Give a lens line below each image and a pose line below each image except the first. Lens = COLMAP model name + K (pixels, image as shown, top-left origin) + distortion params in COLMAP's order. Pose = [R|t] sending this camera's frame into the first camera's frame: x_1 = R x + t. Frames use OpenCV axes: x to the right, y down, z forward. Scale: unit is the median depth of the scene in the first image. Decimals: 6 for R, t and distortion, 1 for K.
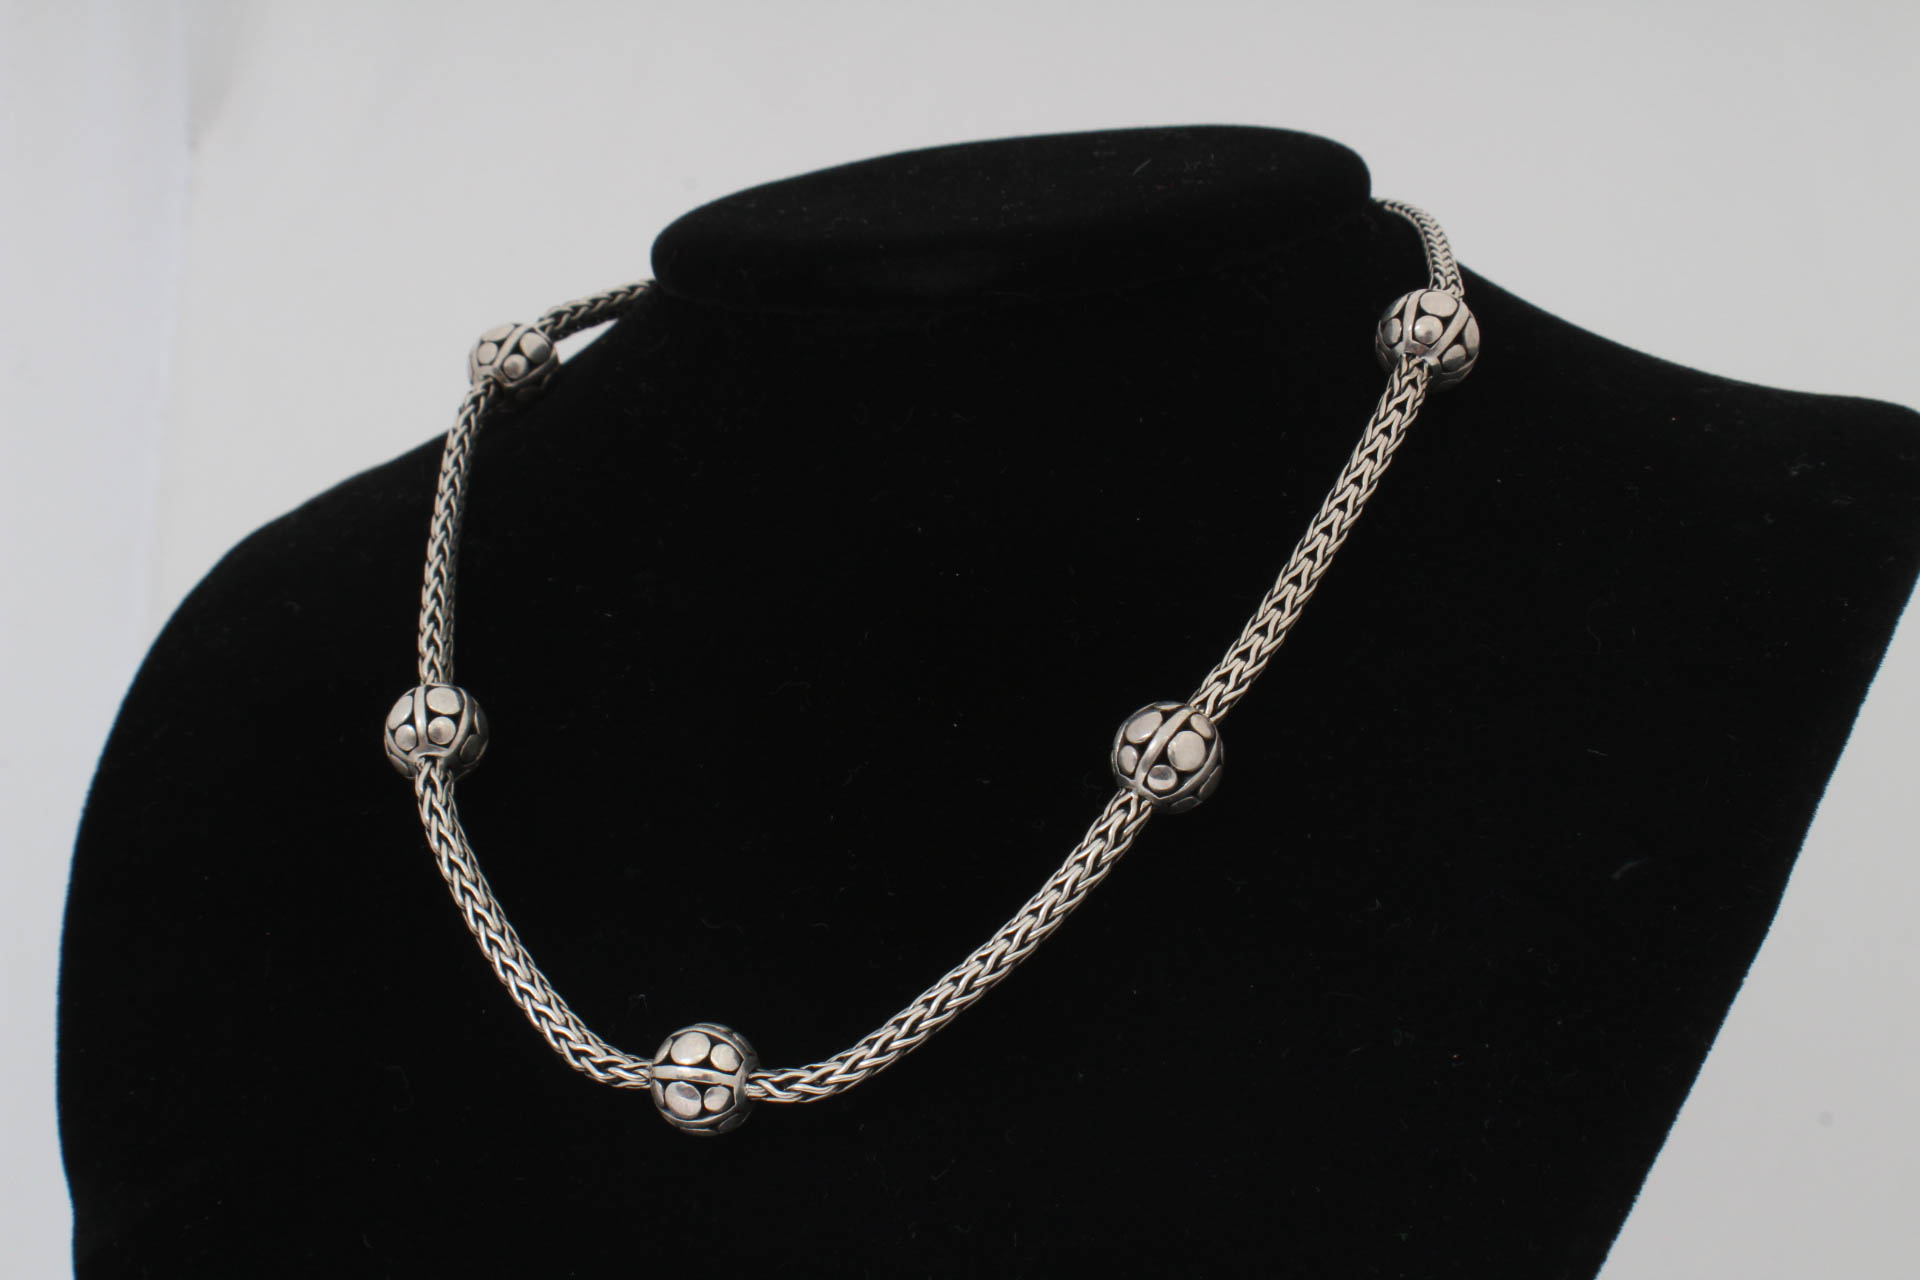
lens RADIAL K [[3507.2, 0, 960.0], [0, 3507.2, 640.0], [0, 0, 1]] dist [-0.071233, -0.105314]
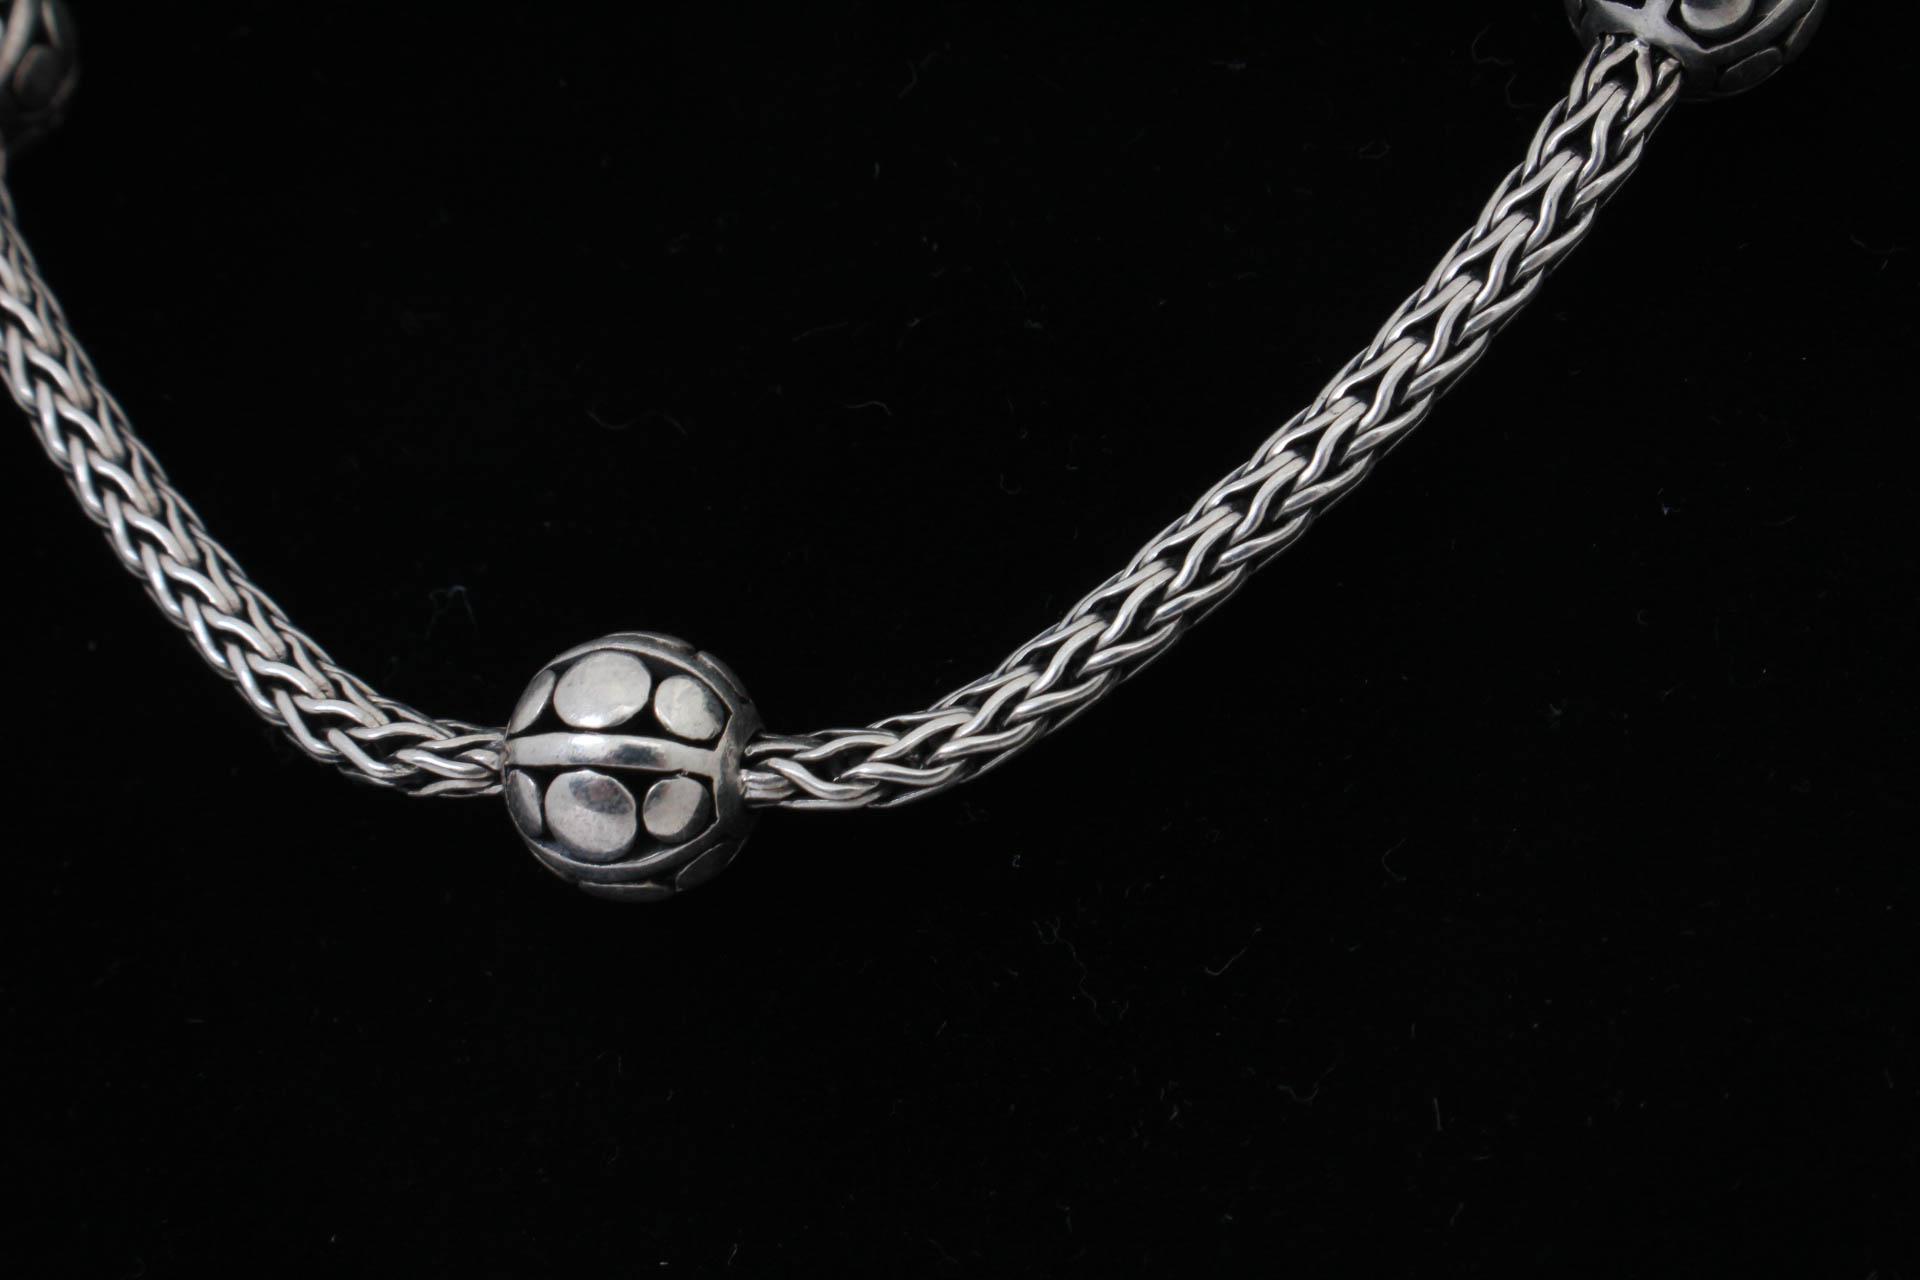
lens RADIAL K [[3507.2, 0, 960.0], [0, 3507.2, 640.0], [0, 0, 1]] dist [-0.071233, -0.105314]
pose [[0.993340, -0.037785, 0.108852, -0.079623], [0.031188, 0.997608, 0.061686, 0.086359], [-0.110923, -0.057880, 0.992142, 0.584073]]
